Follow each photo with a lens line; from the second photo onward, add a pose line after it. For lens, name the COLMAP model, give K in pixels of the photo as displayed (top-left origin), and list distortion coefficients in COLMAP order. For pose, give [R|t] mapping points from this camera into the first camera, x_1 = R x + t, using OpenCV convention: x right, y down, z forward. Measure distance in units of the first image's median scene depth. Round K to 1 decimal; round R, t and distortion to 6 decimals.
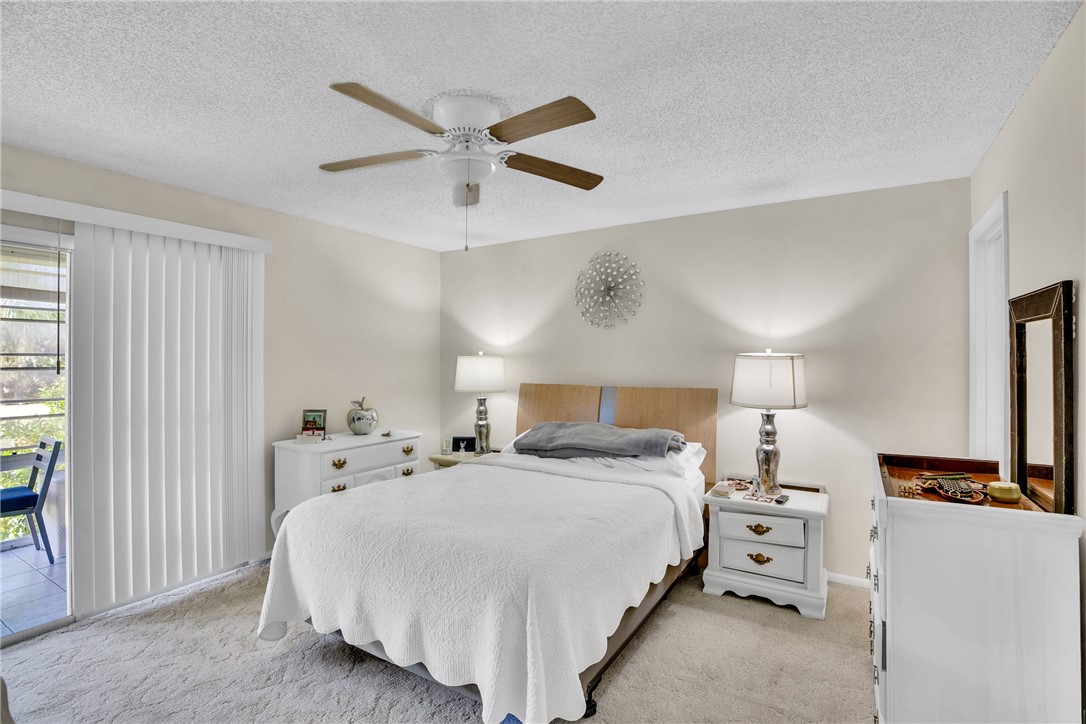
lens RADIAL K [[501.7, 0, 566.9], [0, 501.7, 358.4], [0, 0, 1]] dist [-0.001514, 0.000026]
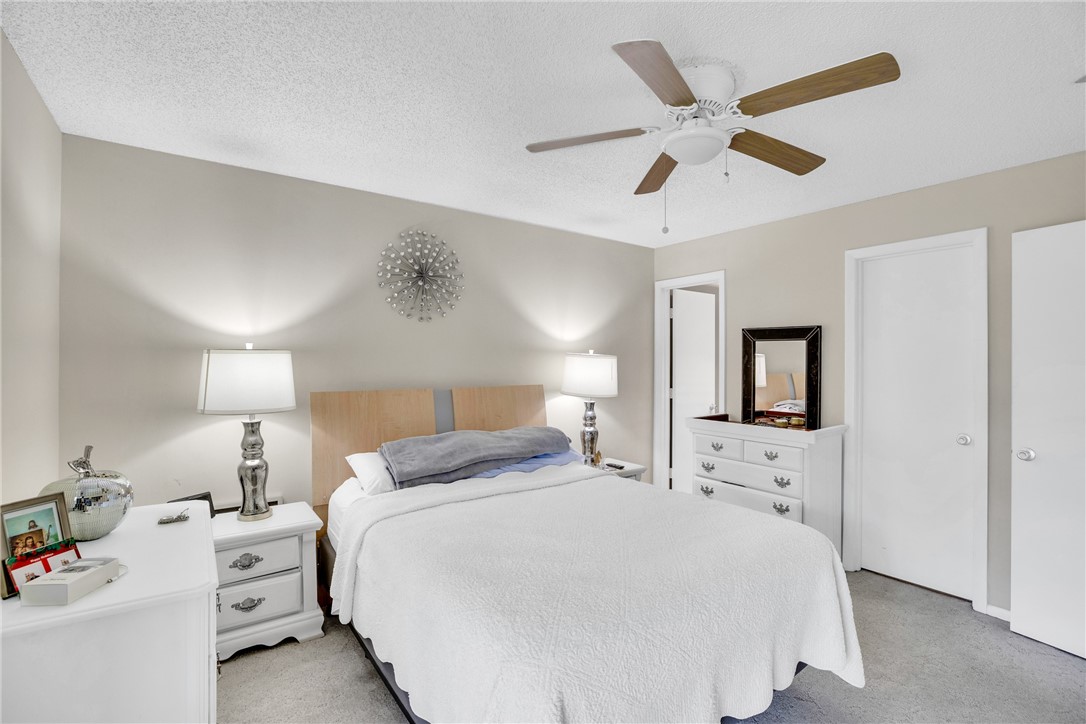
lens RADIAL K [[501.7, 0, 566.9], [0, 501.7, 358.4], [0, 0, 1]] dist [-0.001514, 0.000026]
pose [[0.384107, 0.007069, 0.923261, -0.610609], [-0.001223, 0.999974, -0.007147, 0.008666], [-0.923288, 0.001616, 0.384106, 0.456598]]
